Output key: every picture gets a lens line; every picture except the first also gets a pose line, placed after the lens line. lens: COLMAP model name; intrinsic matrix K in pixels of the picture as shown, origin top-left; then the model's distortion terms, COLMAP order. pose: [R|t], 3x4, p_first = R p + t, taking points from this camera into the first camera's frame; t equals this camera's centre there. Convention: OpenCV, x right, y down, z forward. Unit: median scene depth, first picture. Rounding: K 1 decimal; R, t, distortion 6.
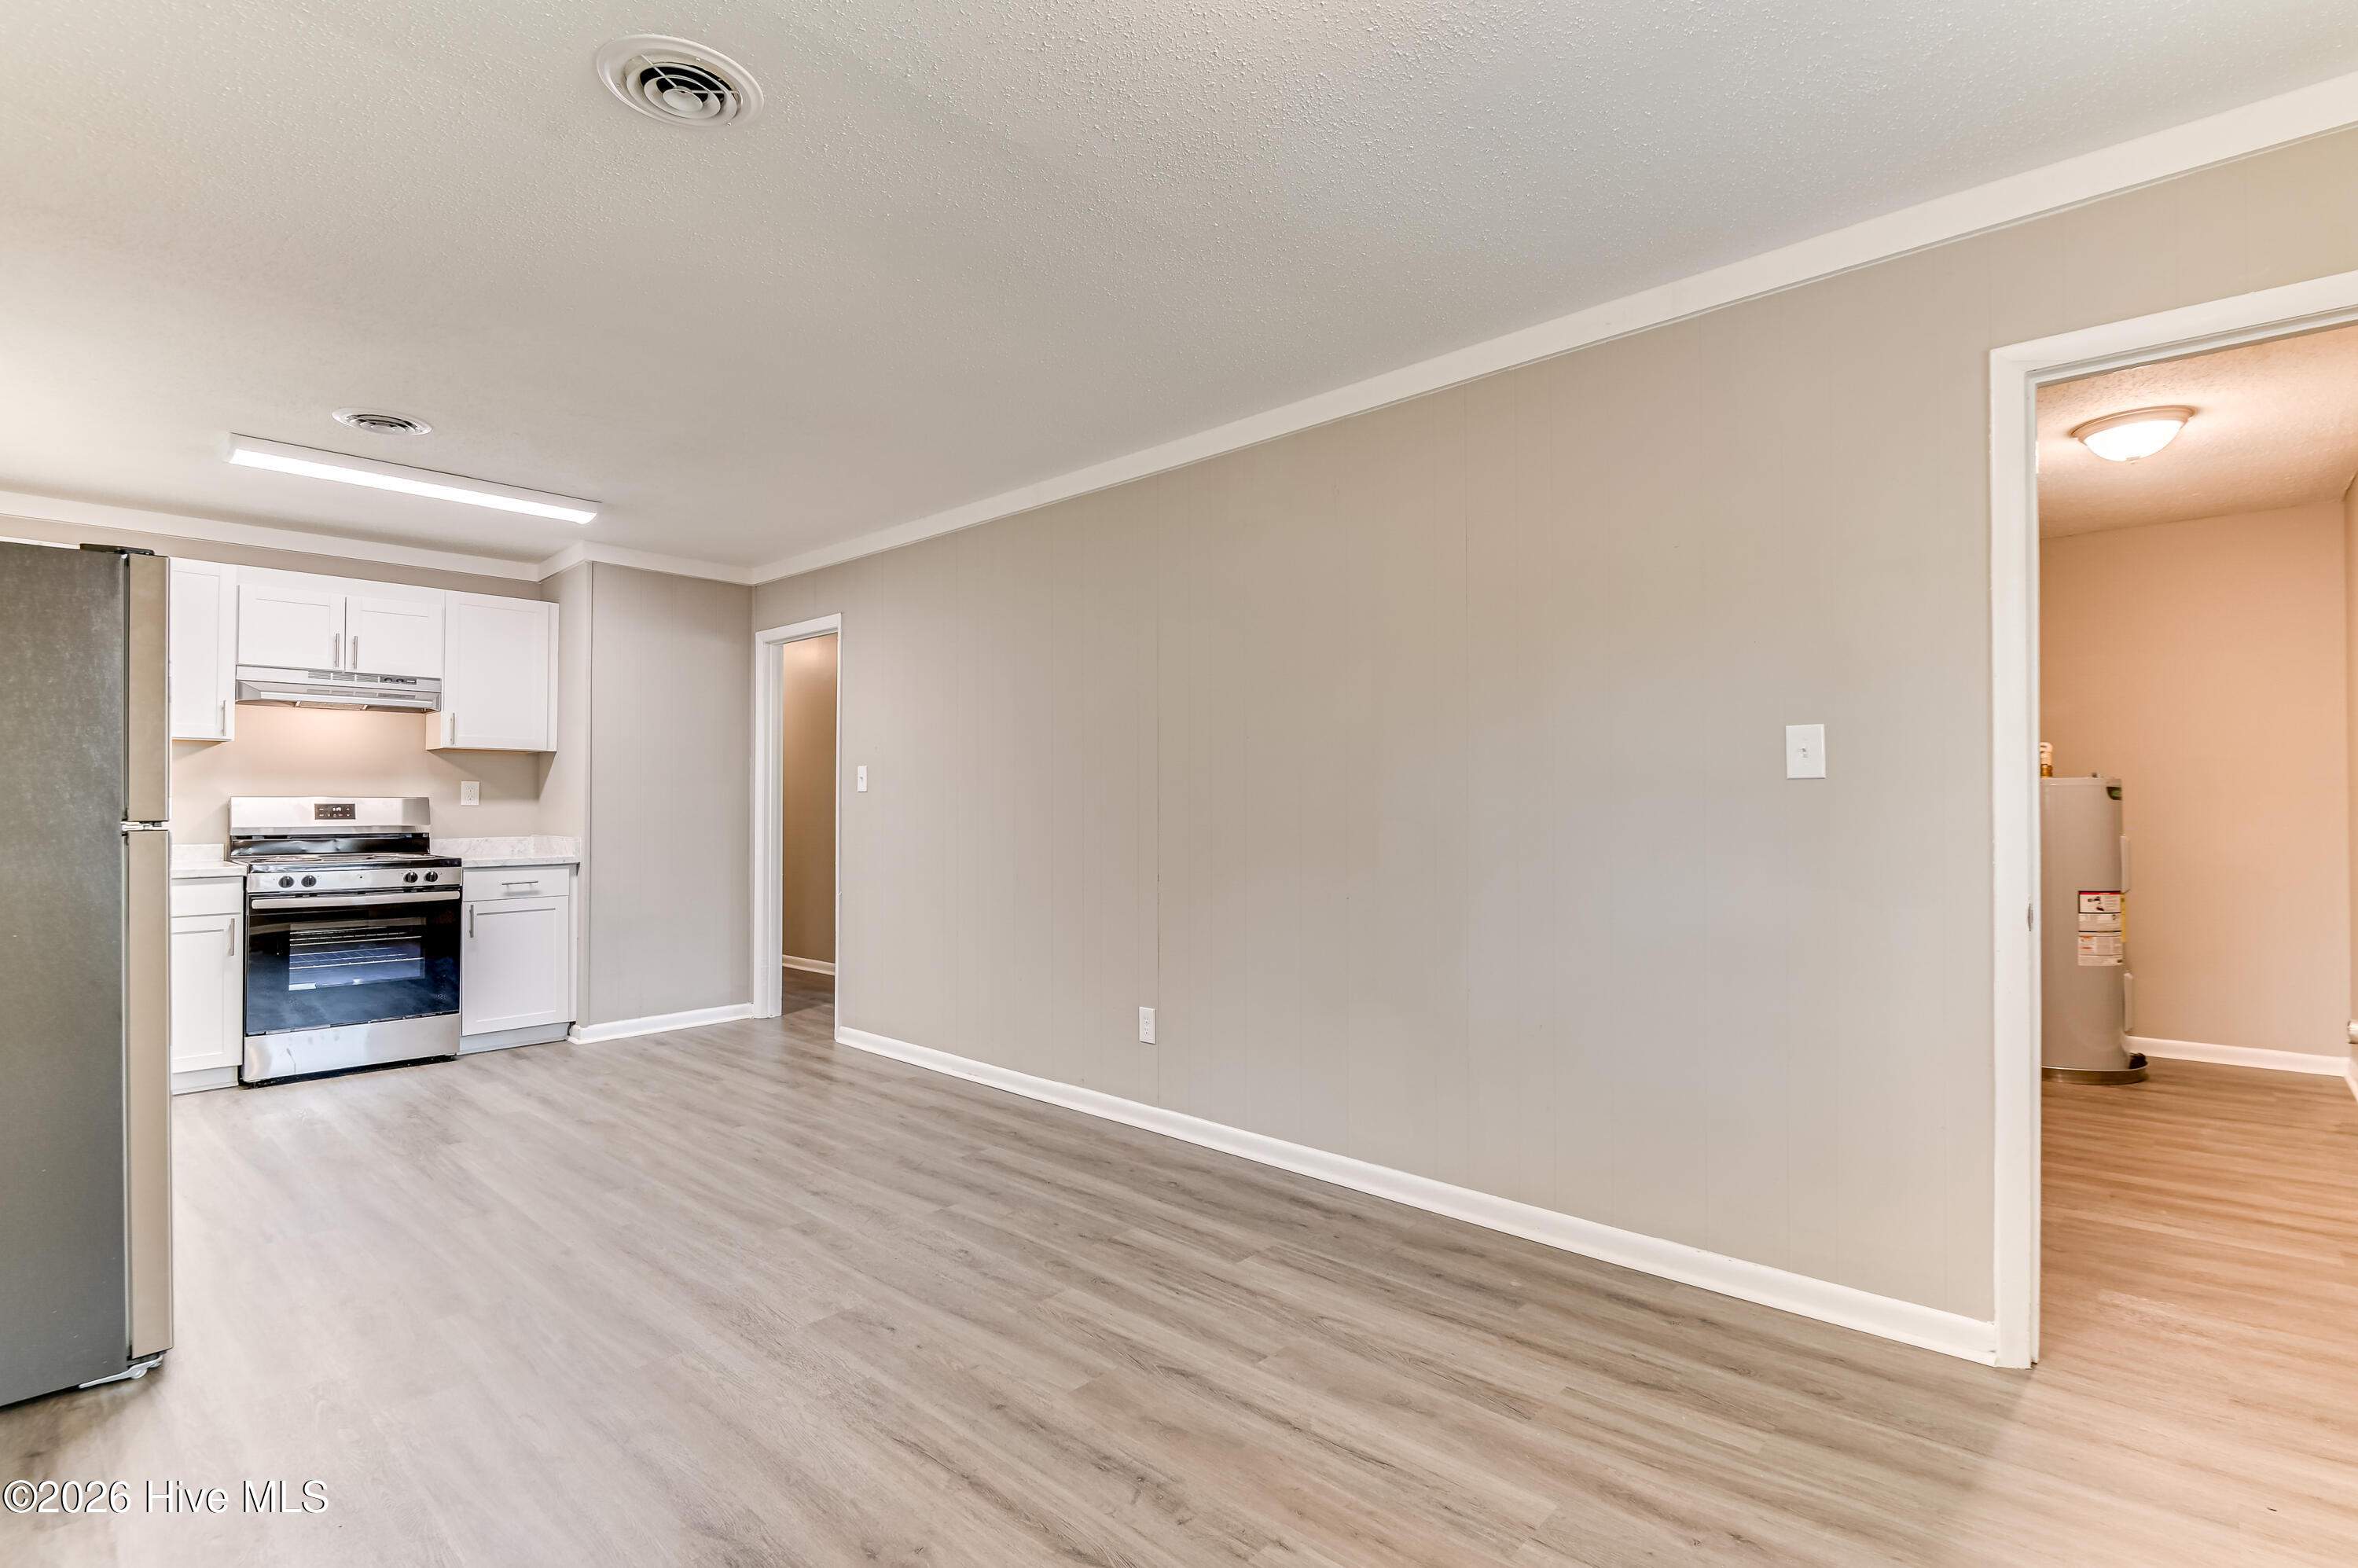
lens RADIAL K [[1143.1, 0, 1194.6], [0, 1143.1, 805.0], [0, 0, 1]] dist [0.025375, -0.023661]
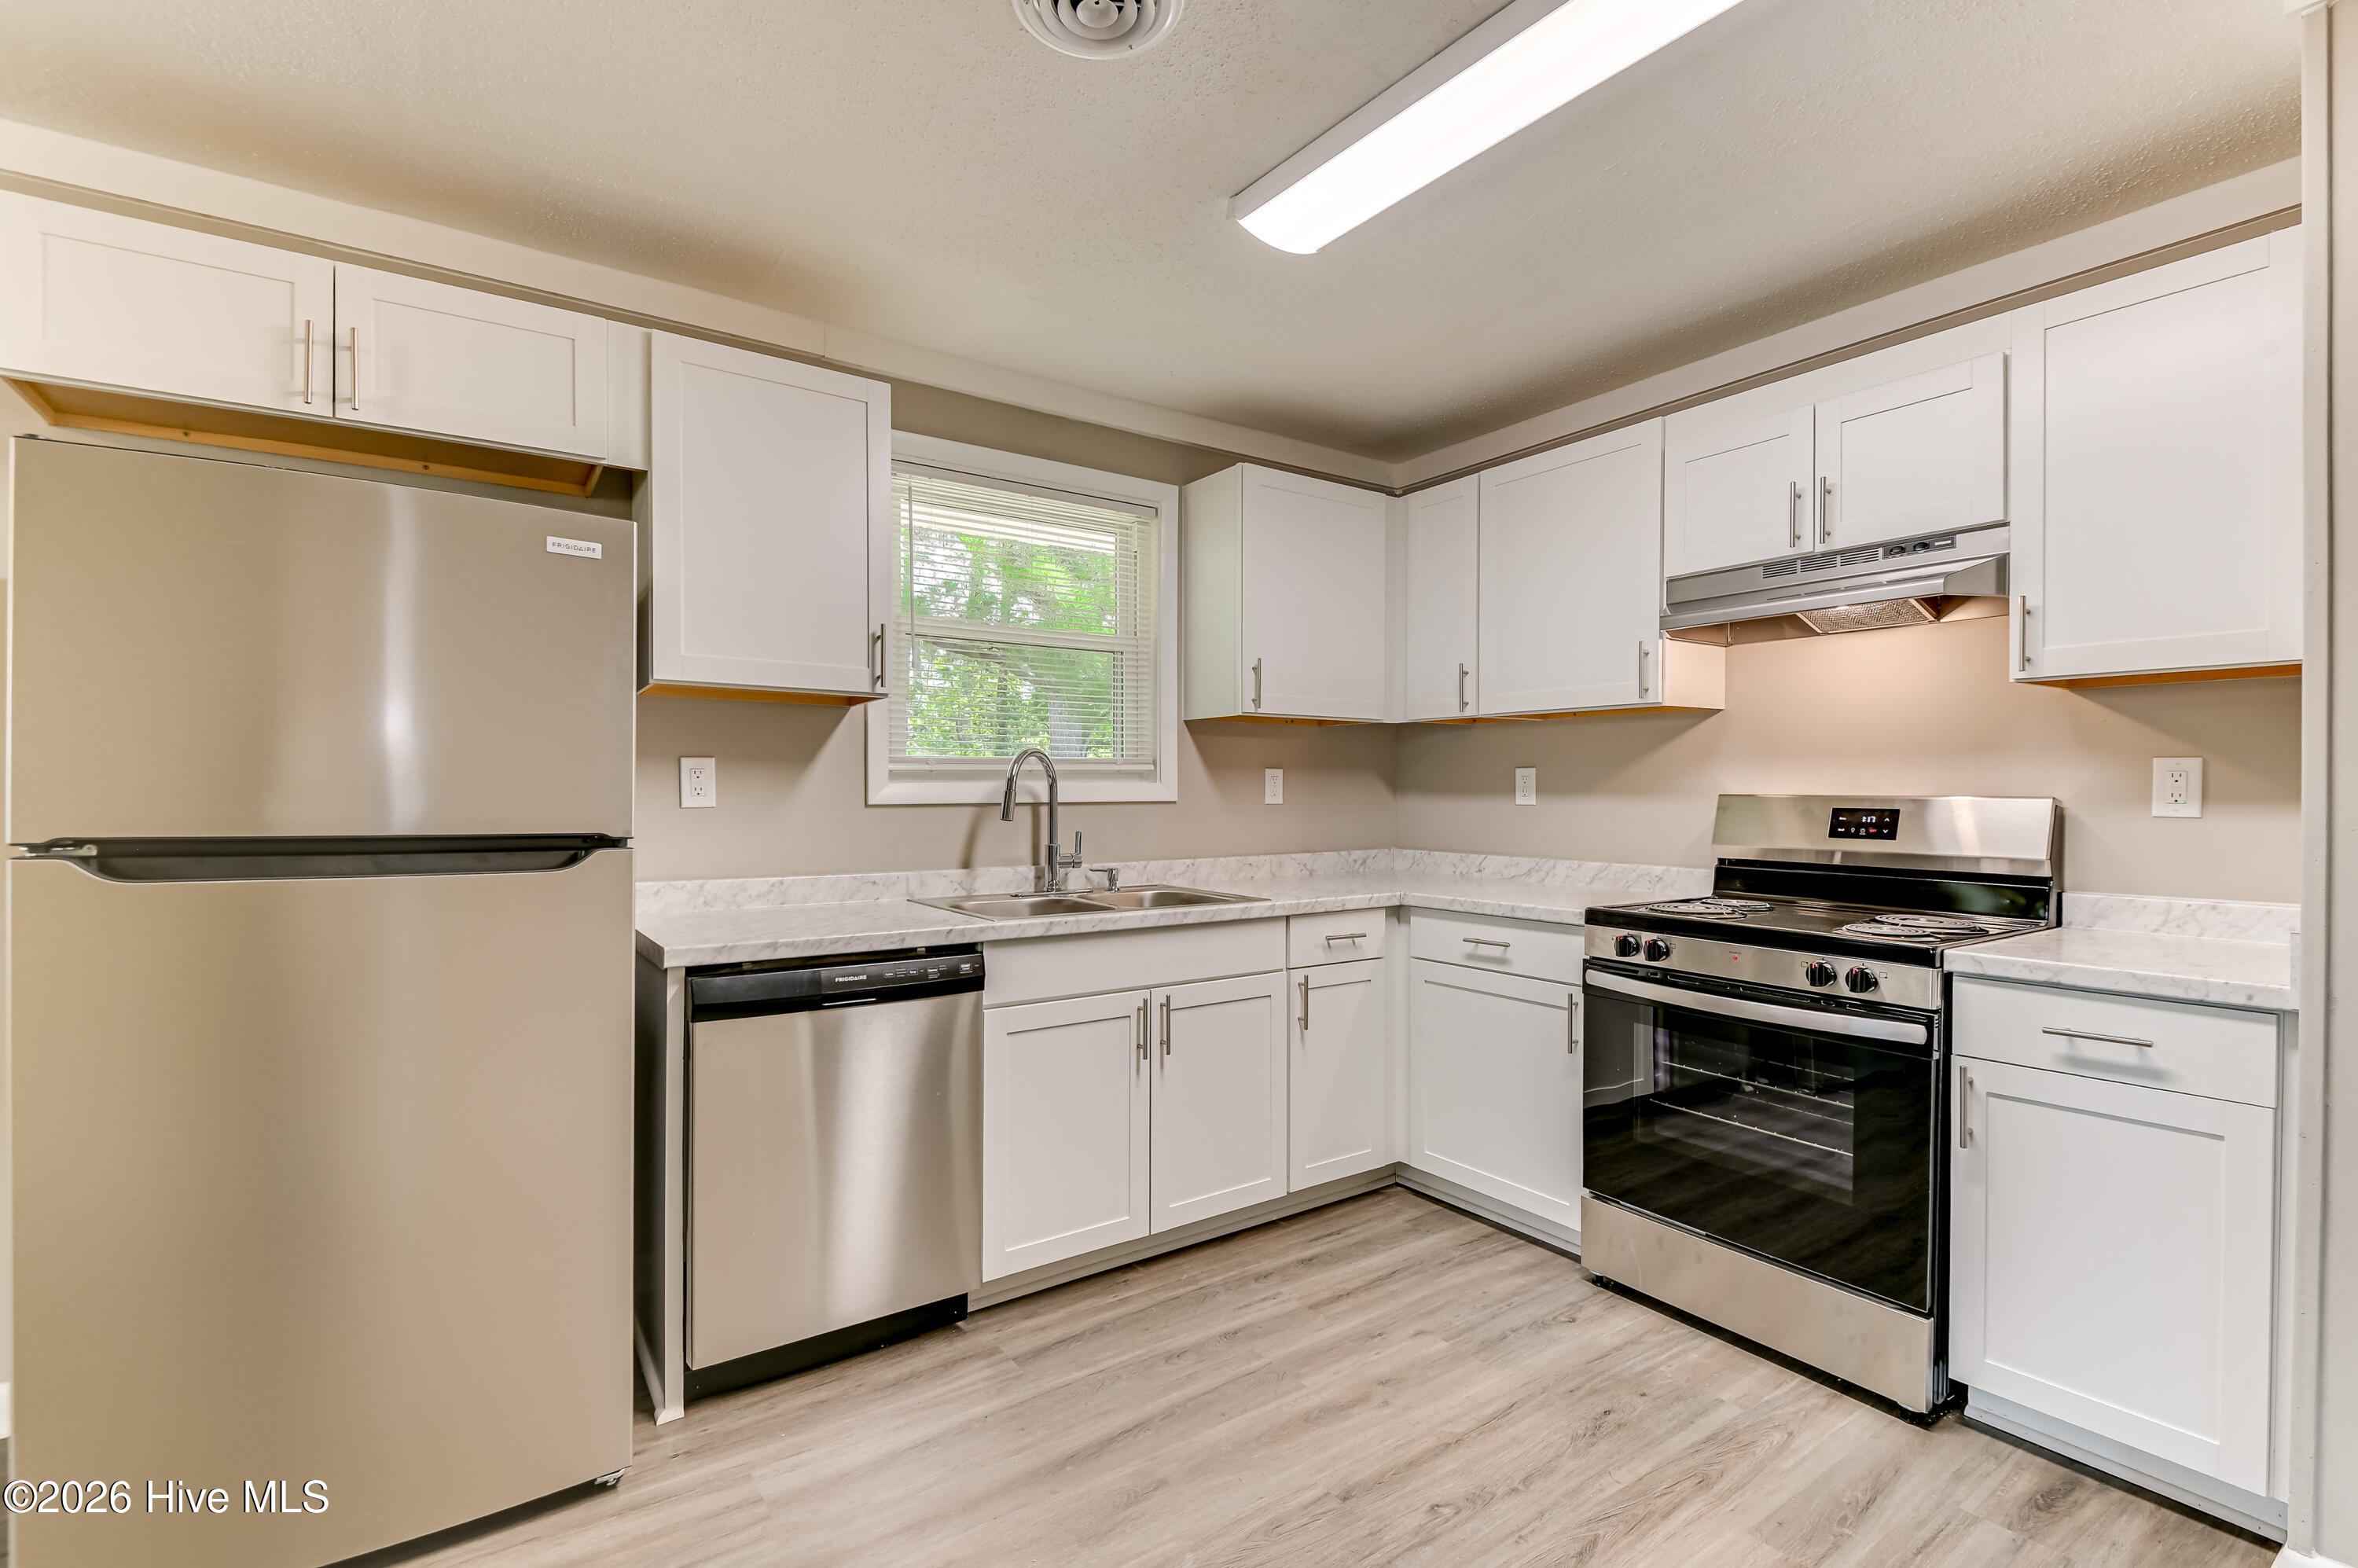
lens RADIAL K [[1053.8, 0, 1213.9], [0, 1053.8, 805.6], [0, 0, 1]] dist [0.029851, -0.026245]
pose [[-0.202799, 0.009050, -0.979179, -0.401320], [-0.004301, 0.999939, 0.010132, -0.012442], [0.979211, 0.006266, -0.202748, 1.529948]]
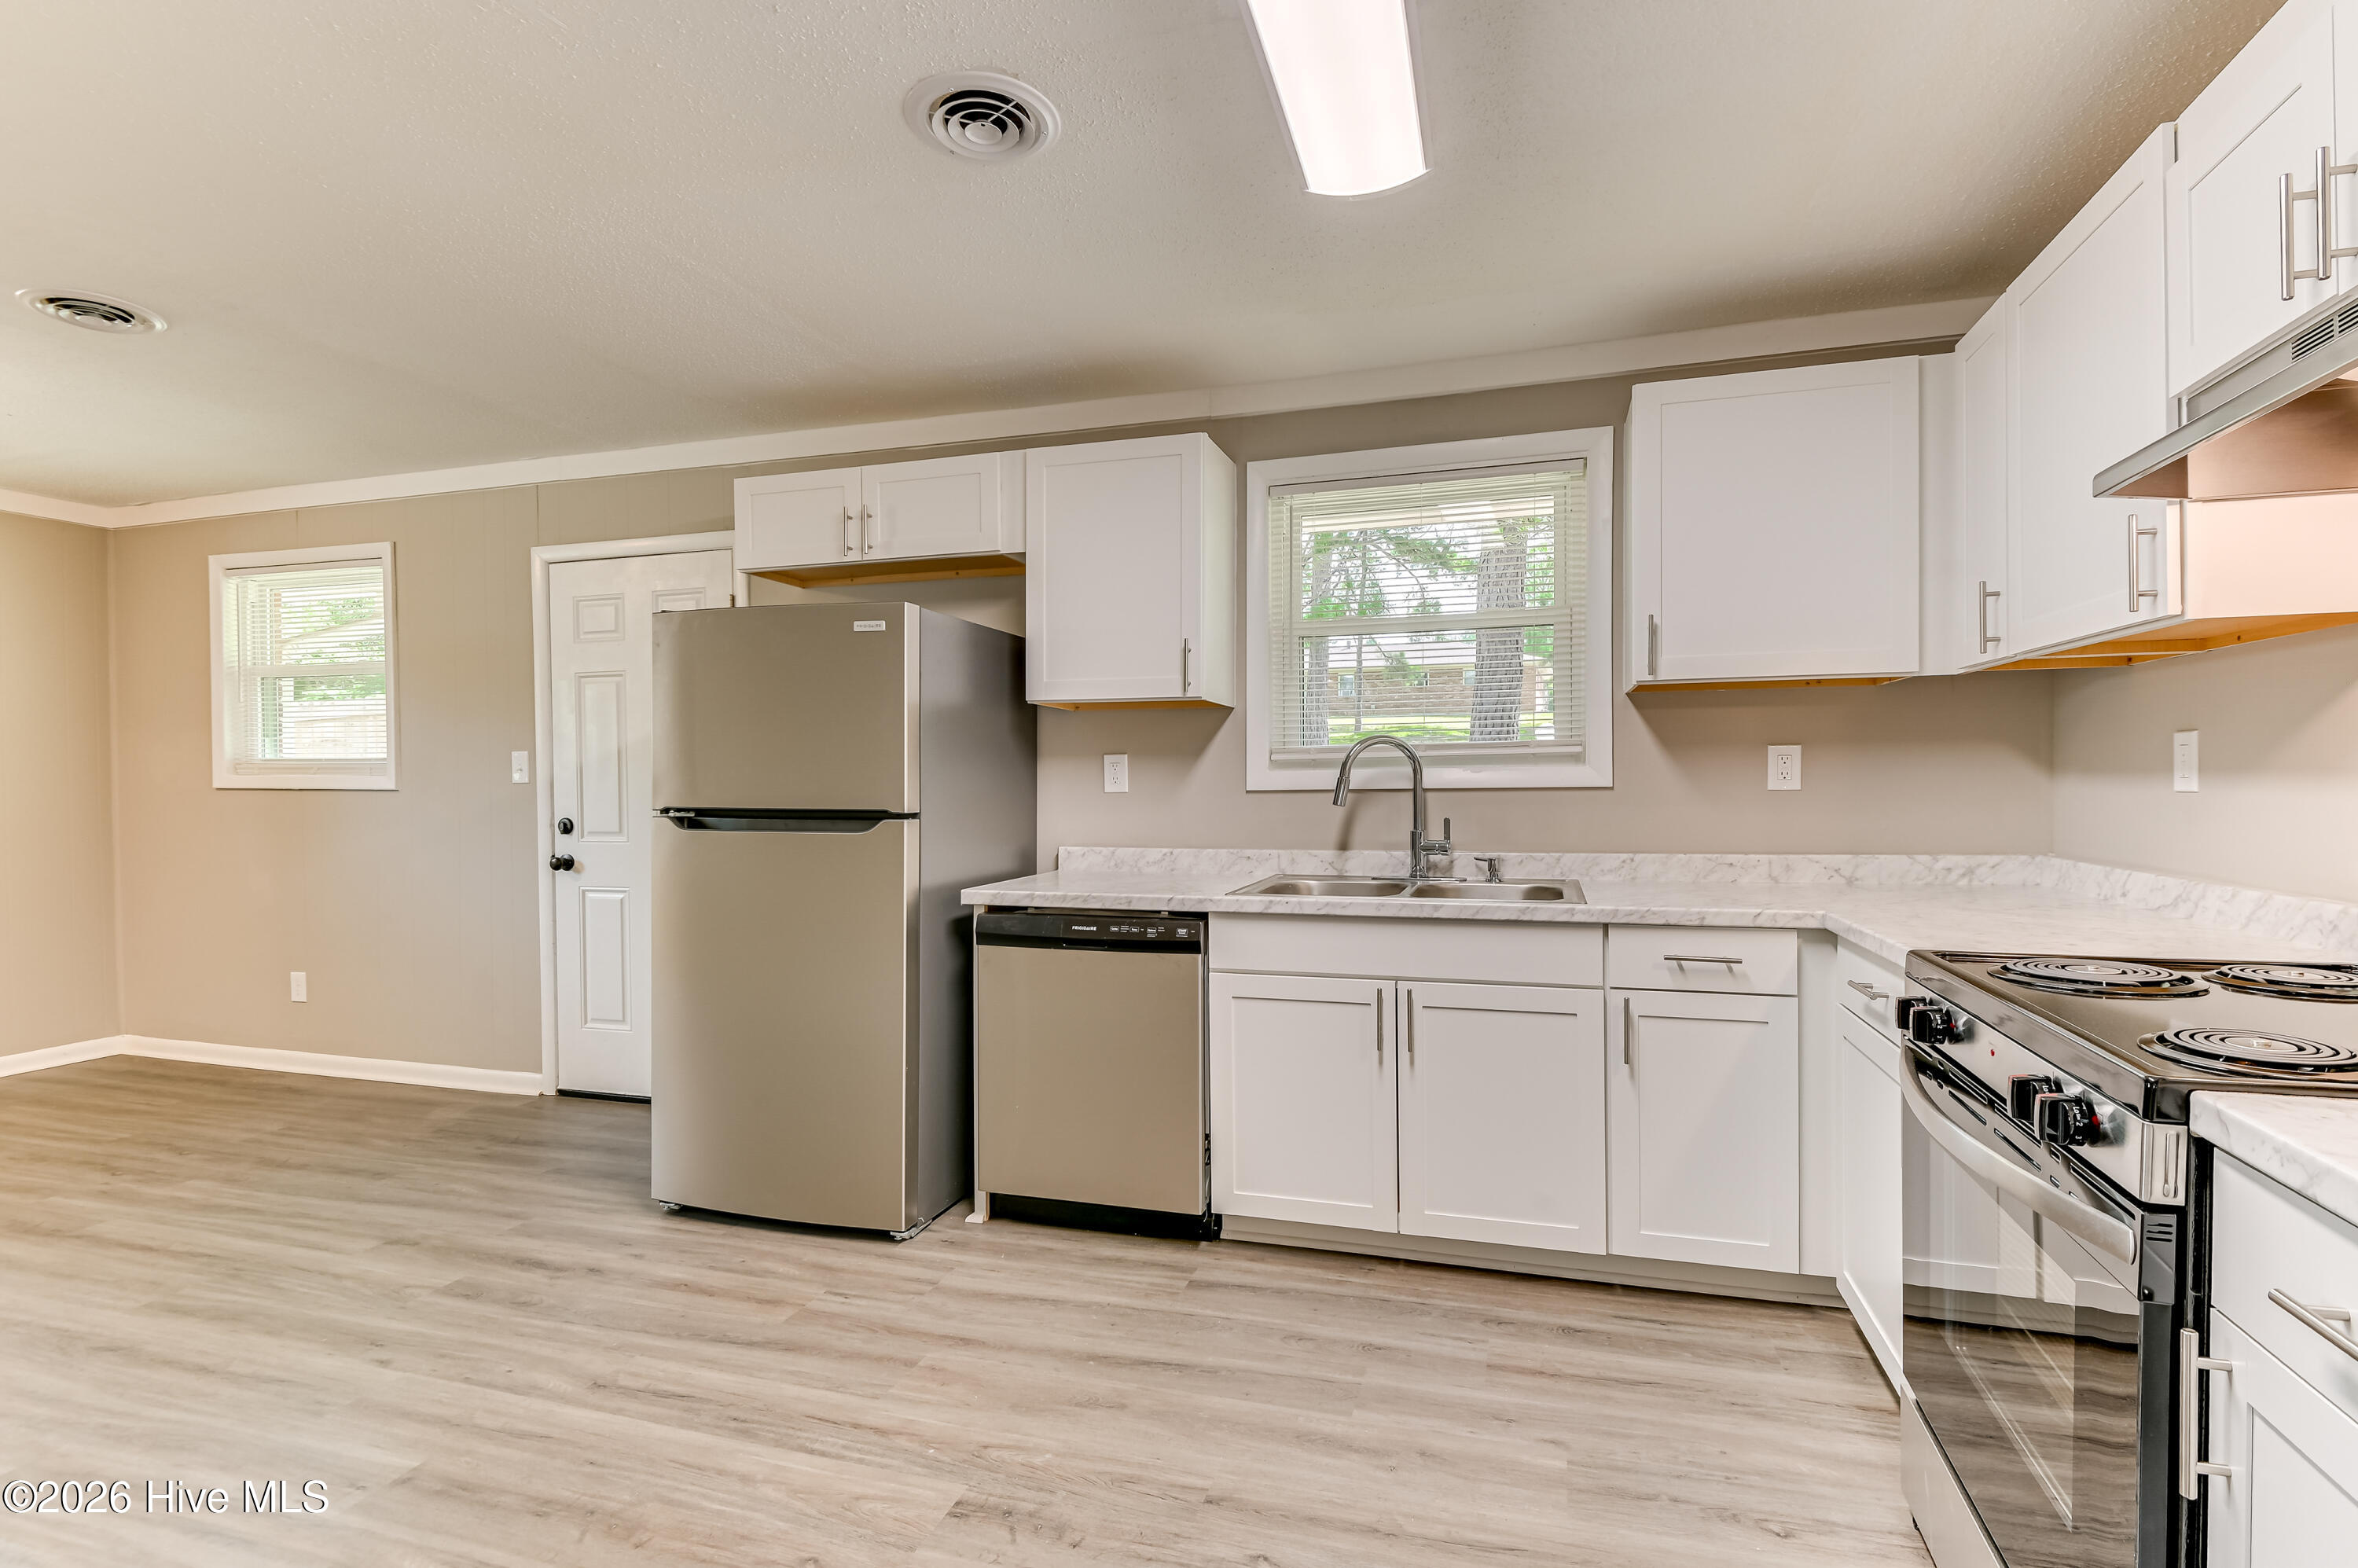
lens RADIAL K [[1043.9, 0, 1202.8], [0, 1043.9, 796.8], [0, 0, 1]] dist [0.023994, -0.013500]
pose [[-0.880695, 0.012146, -0.473529, -0.735788], [0.004445, 0.999839, 0.017380, -0.015099], [0.473664, 0.013202, -0.880607, 2.002633]]
